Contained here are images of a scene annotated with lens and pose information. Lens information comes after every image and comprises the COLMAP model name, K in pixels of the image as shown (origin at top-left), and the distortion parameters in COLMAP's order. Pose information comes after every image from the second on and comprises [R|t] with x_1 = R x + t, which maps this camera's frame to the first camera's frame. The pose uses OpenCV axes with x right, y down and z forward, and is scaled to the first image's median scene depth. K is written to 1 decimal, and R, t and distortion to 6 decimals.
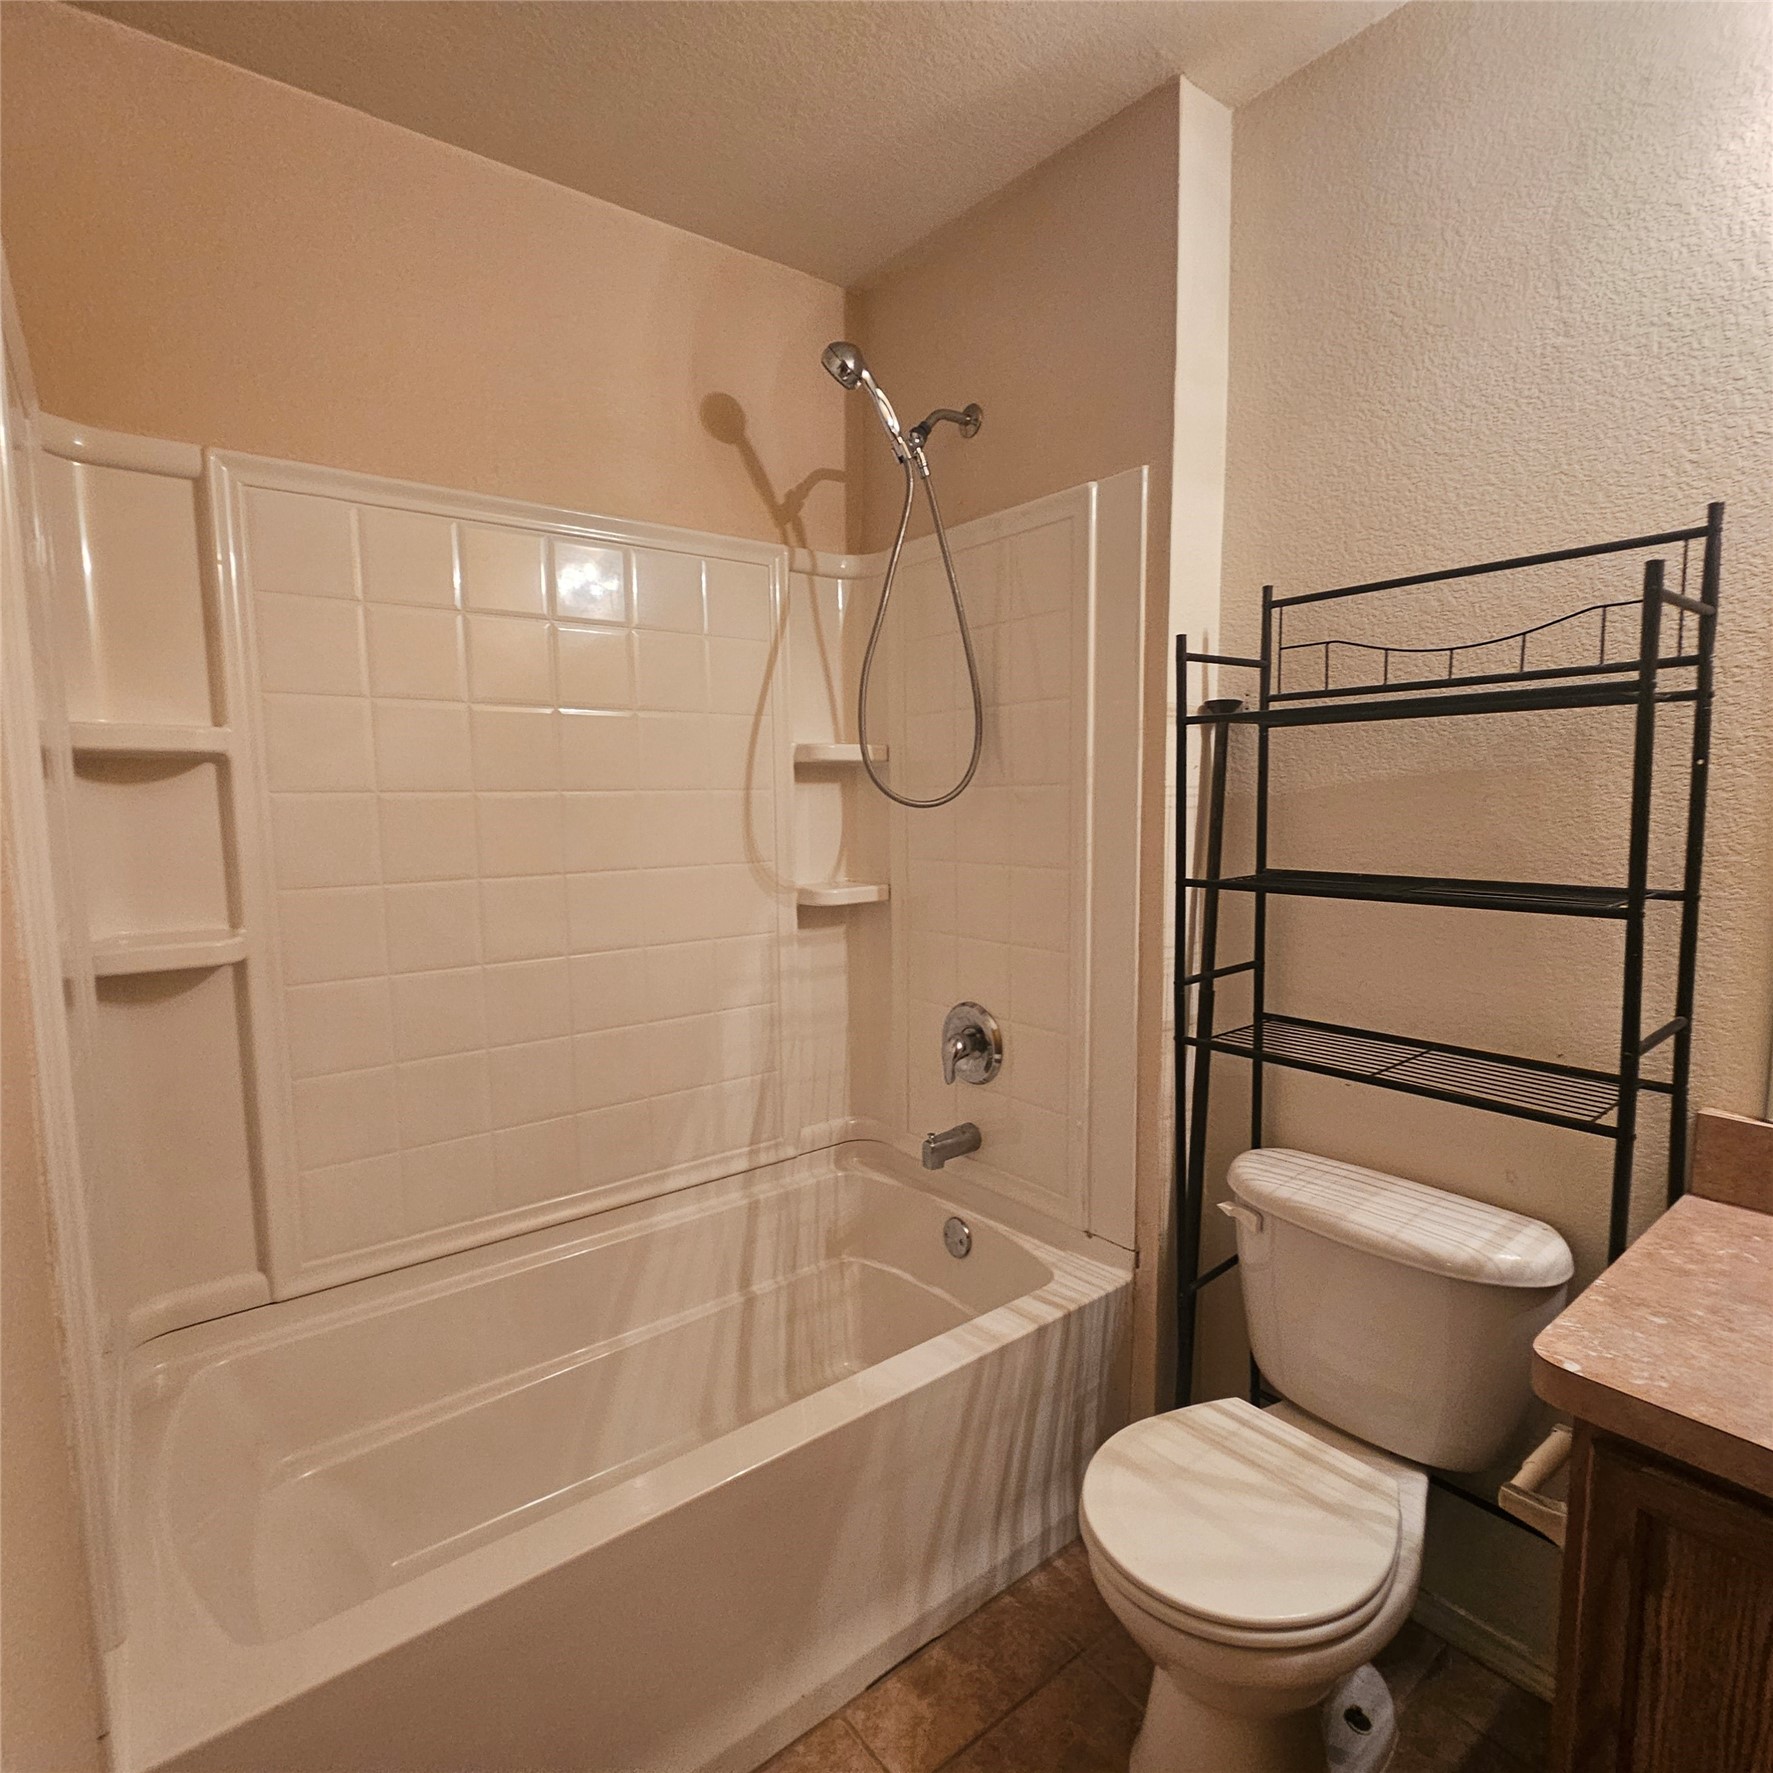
lens RADIAL K [[974.2, 0, 886.1], [0, 974.2, 889.1], [0, 0, 1]] dist [-0.000967, 0.000136]
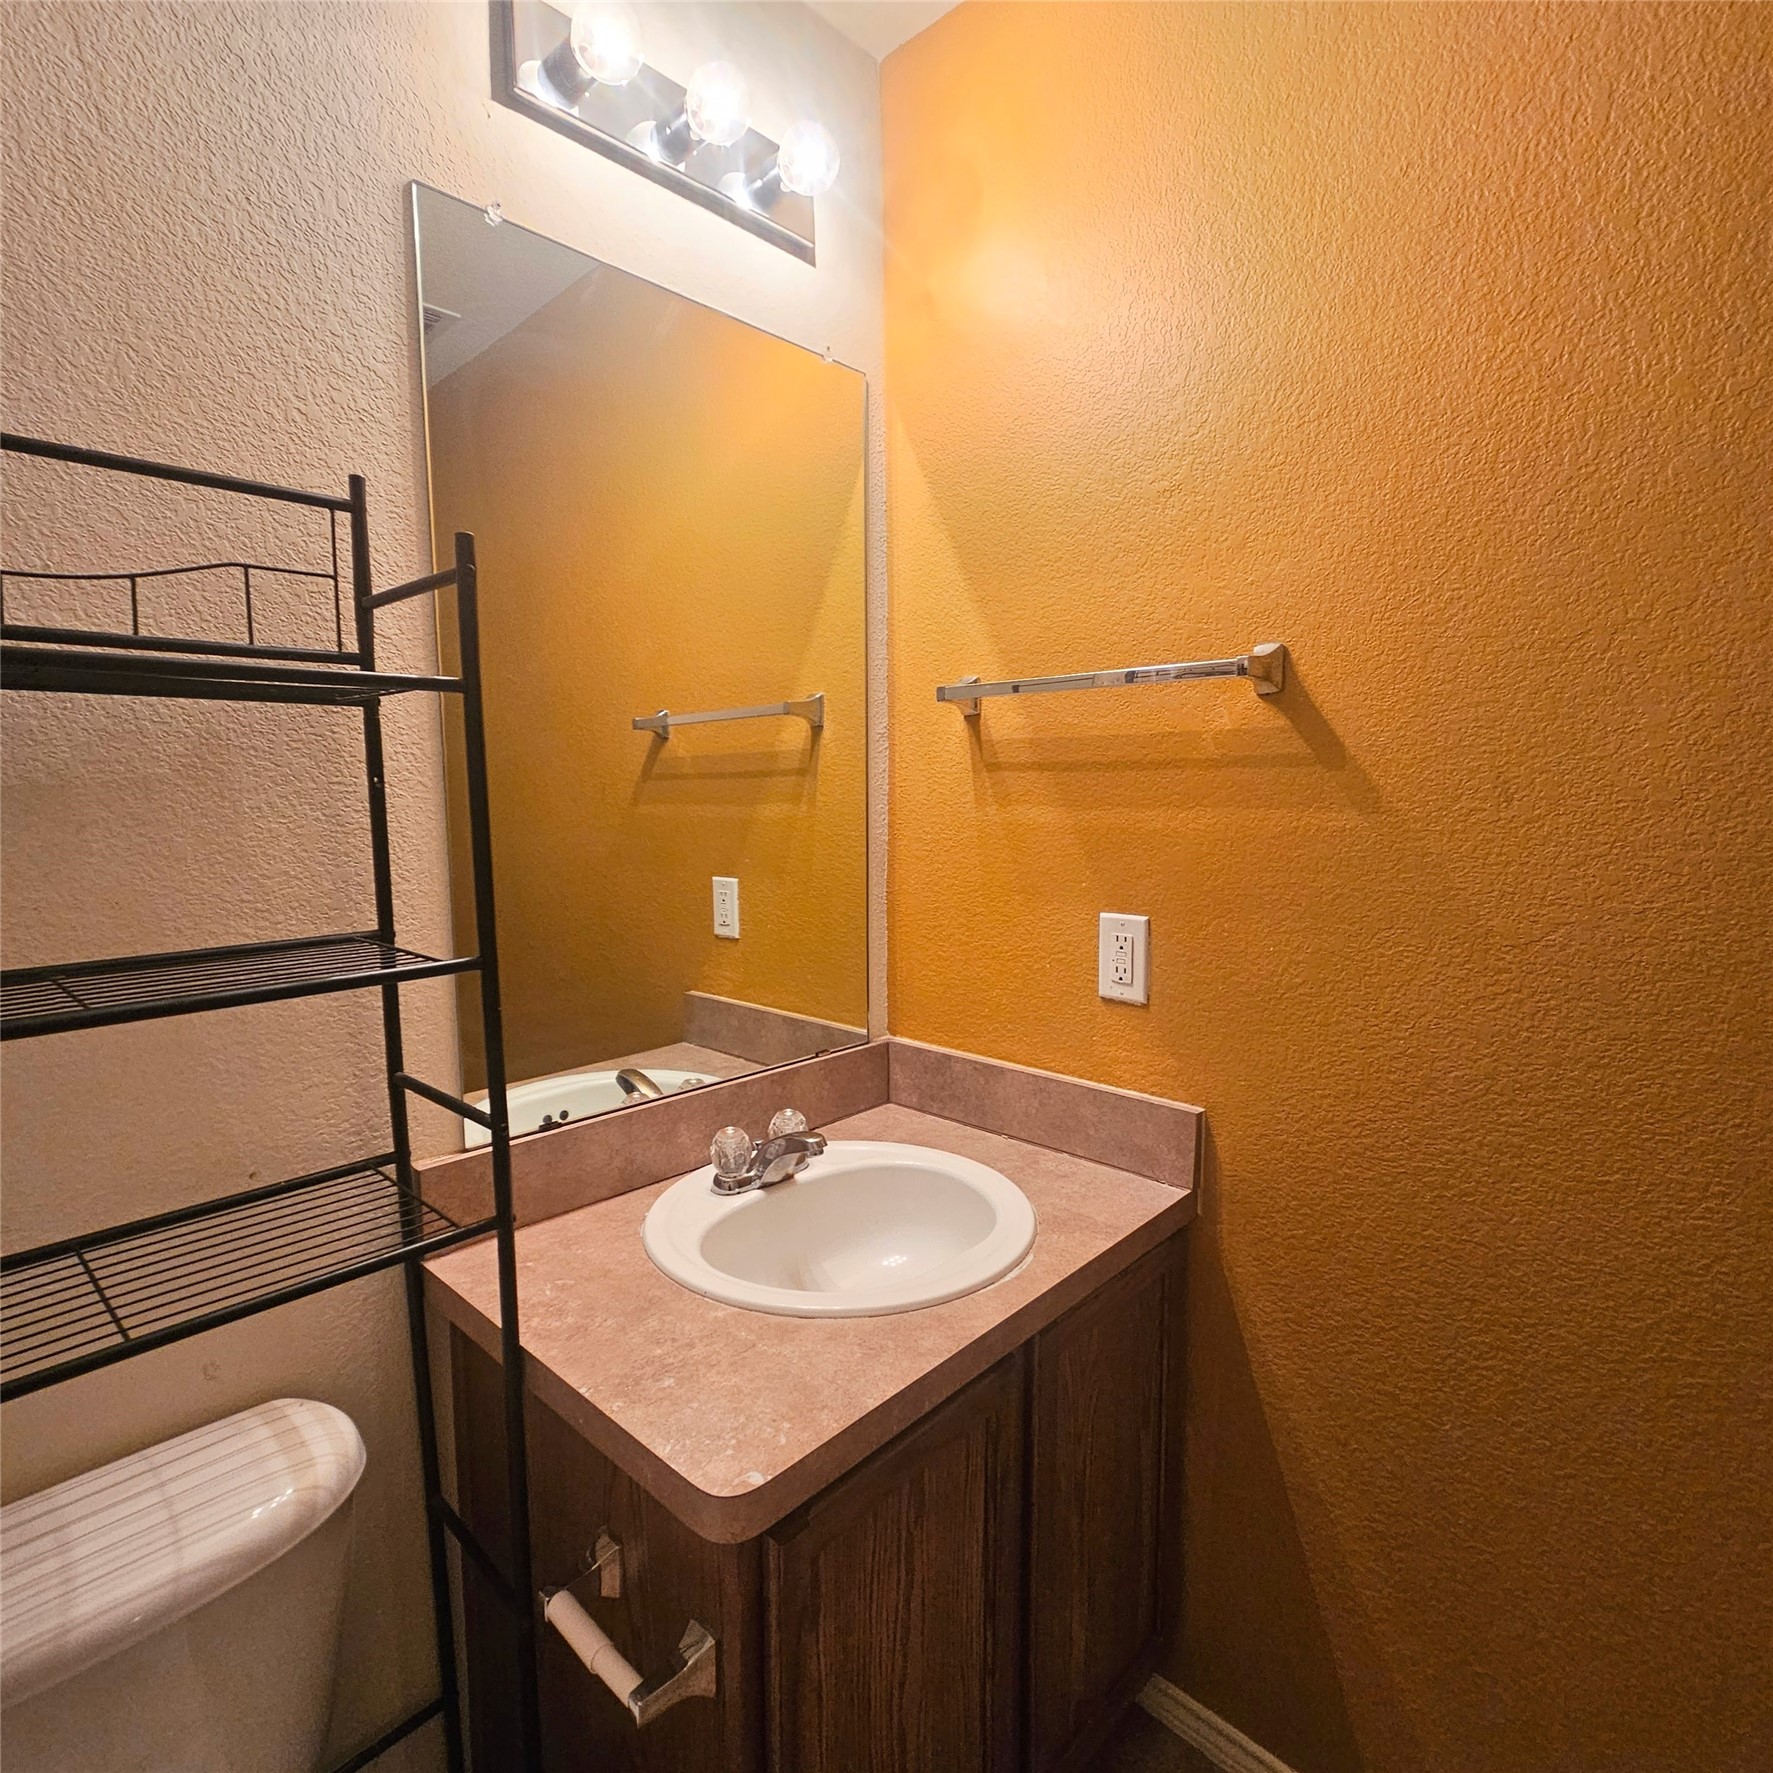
lens RADIAL K [[974.2, 0, 876.7], [0, 974.2, 892.9], [0, 0, 1]] dist [-0.000967, 0.000136]
pose [[-0.135617, -0.101311, 0.985568, -0.078768], [0.102454, 0.987991, 0.115658, -0.079648], [-0.985450, 0.116661, -0.123609, 0.631877]]
